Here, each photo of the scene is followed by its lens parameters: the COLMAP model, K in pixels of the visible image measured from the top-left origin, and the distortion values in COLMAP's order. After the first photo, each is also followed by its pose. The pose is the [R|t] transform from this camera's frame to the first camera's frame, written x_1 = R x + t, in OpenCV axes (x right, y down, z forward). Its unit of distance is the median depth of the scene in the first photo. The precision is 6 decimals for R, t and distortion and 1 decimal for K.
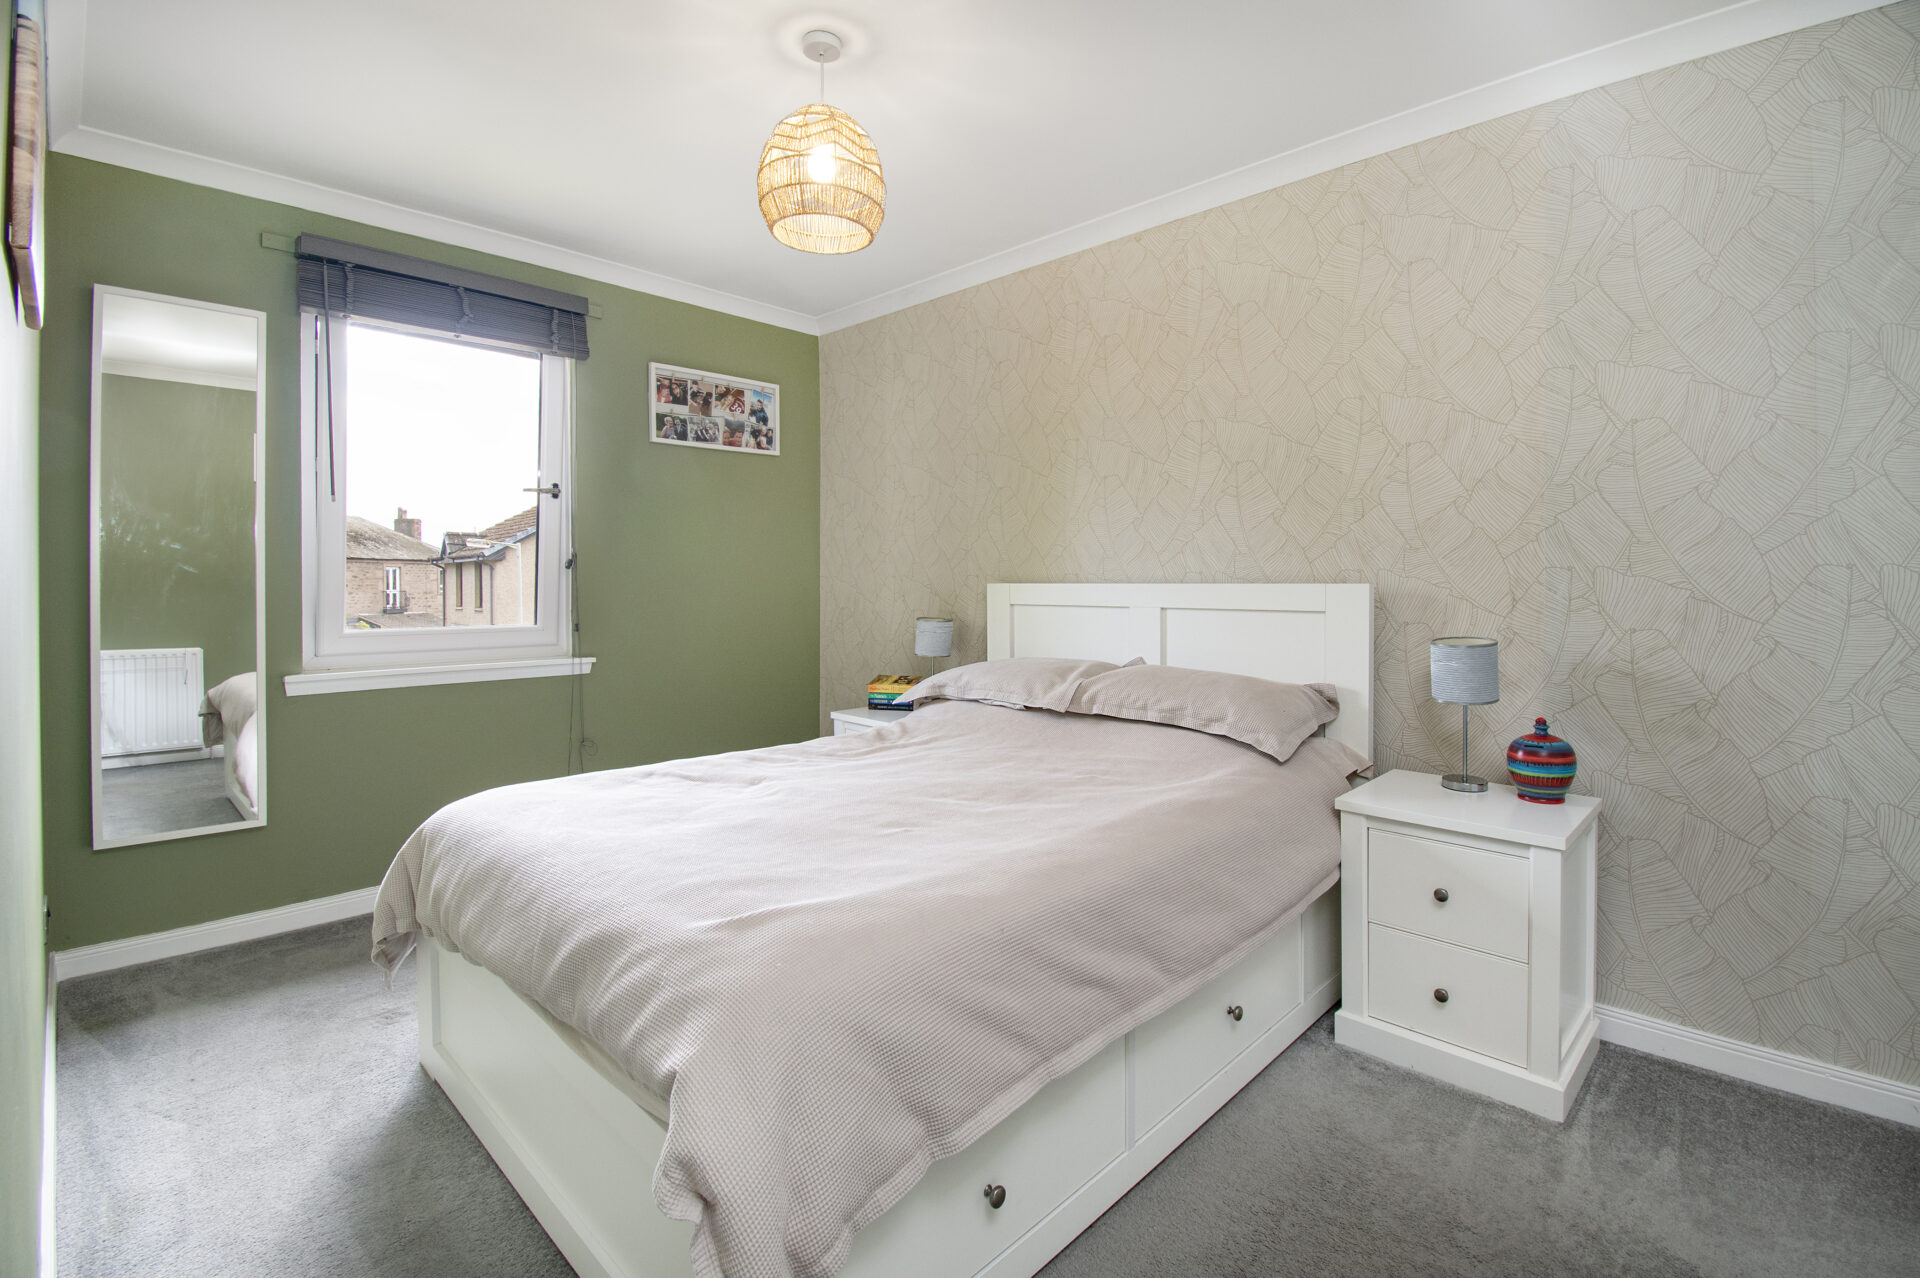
lens RADIAL K [[883.2, 0, 963.1], [0, 883.2, 585.7], [0, 0, 1]] dist [0.035421, 0.000010]
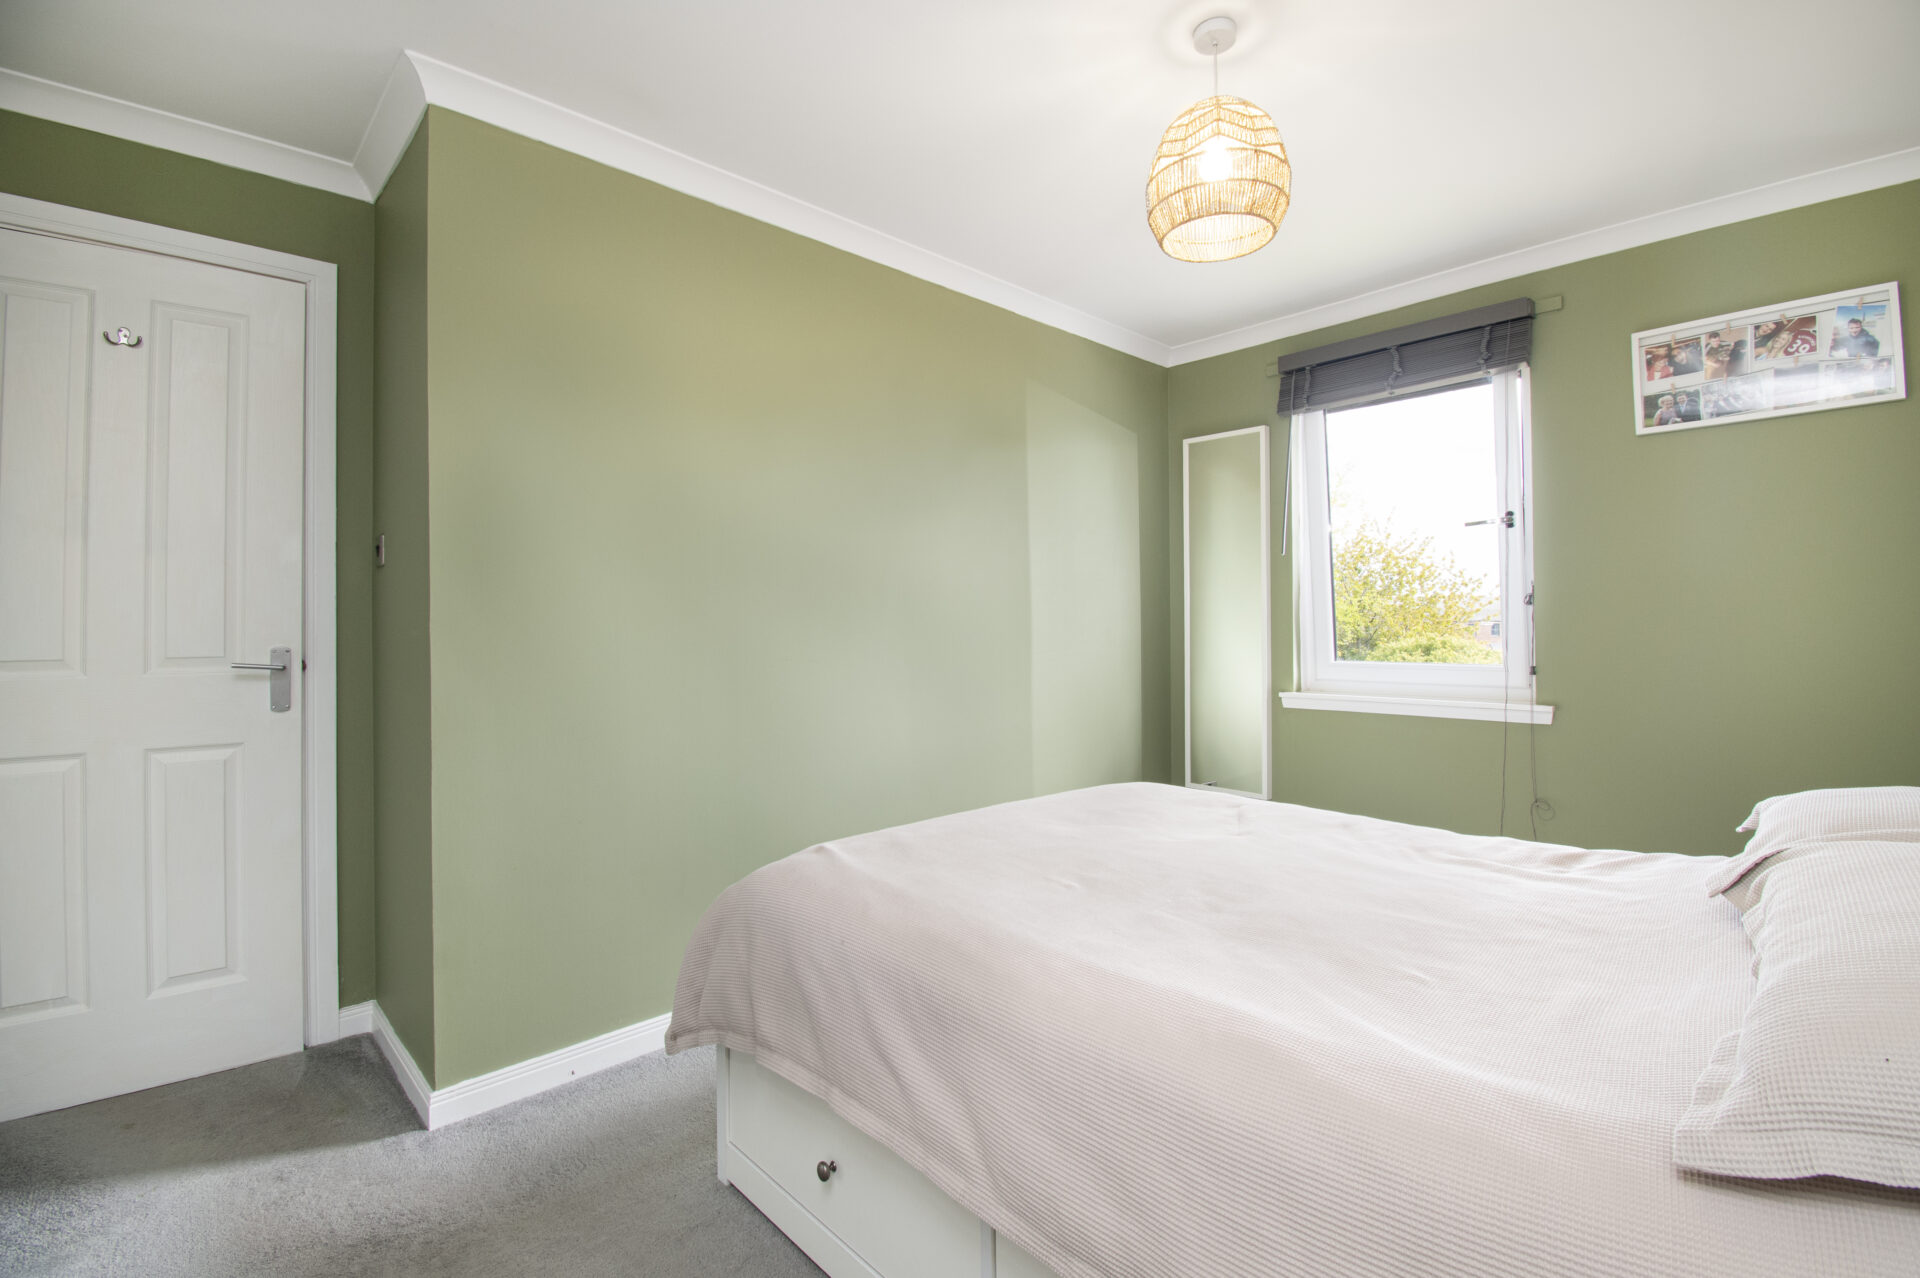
lens RADIAL K [[833.5, 0, 960.0], [0, 833.5, 639.0], [0, 0, 1]] dist [-0.046278, 0.000270]
pose [[-0.056502, 0.006559, -0.998381, 0.378388], [-0.001280, 0.999977, 0.006642, 0.010564], [0.998402, 0.001653, -0.056493, 0.450909]]
